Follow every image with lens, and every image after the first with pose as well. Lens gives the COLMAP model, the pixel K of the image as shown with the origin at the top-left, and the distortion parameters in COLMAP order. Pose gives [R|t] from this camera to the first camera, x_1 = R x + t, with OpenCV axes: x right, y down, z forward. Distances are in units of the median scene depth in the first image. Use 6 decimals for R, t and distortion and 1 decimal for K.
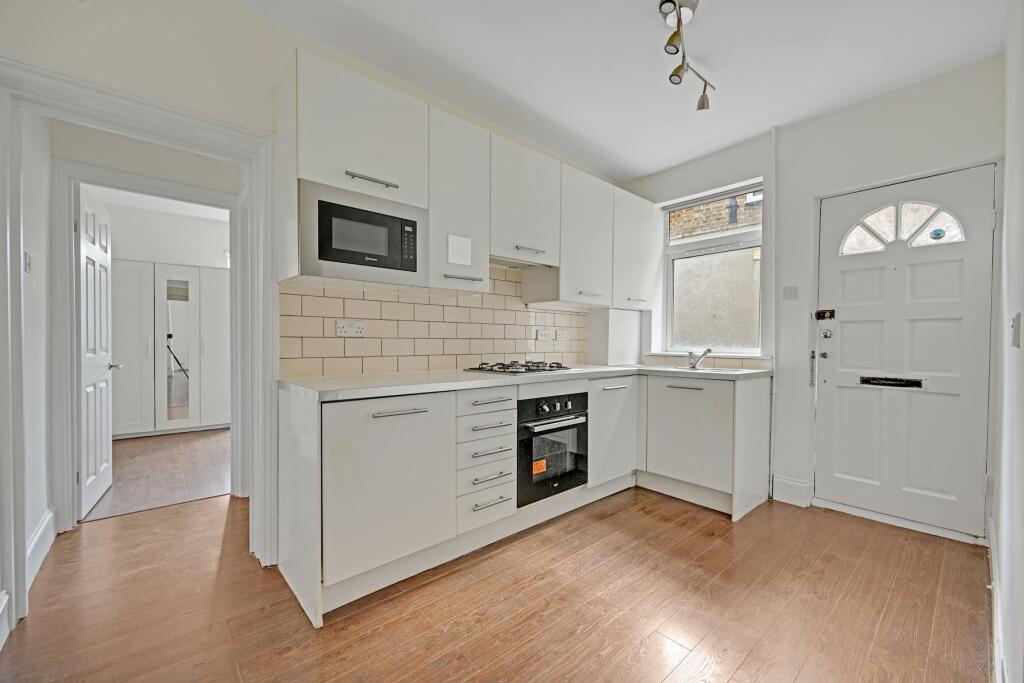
lens RADIAL K [[407.3, 0, 512.0], [0, 407.3, 350.8], [0, 0, 1]] dist [0.000546, 0.000006]
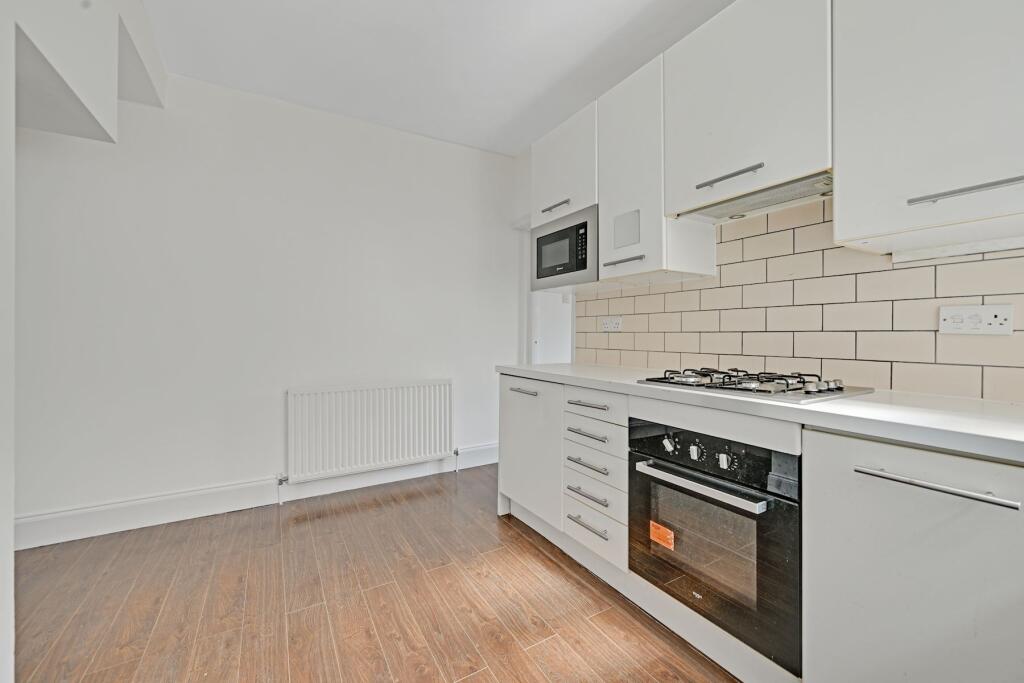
lens RADIAL K [[407.3, 0, 506.7], [0, 407.3, 334.1], [0, 0, 1]] dist [0.000546, 0.000006]
pose [[-0.181258, -0.006536, -0.983414, 0.777440], [-0.027034, 0.999633, -0.001661, -0.018109], [0.983064, 0.026285, -0.181368, 0.931318]]
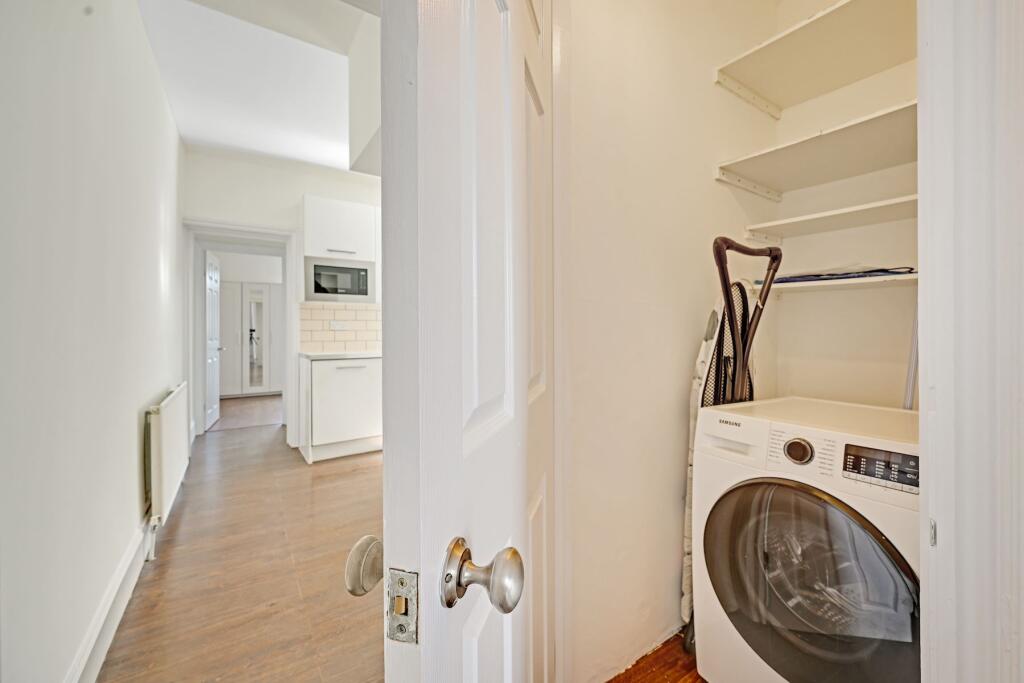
lens RADIAL K [[407.3, 0, 508.1], [0, 407.3, 333.0], [0, 0, 1]] dist [0.000546, 0.000006]
pose [[0.990070, -0.009662, -0.140239, 0.631749], [0.006532, 0.999720, -0.022758, 0.026240], [0.140420, 0.021616, 0.989856, -0.726434]]
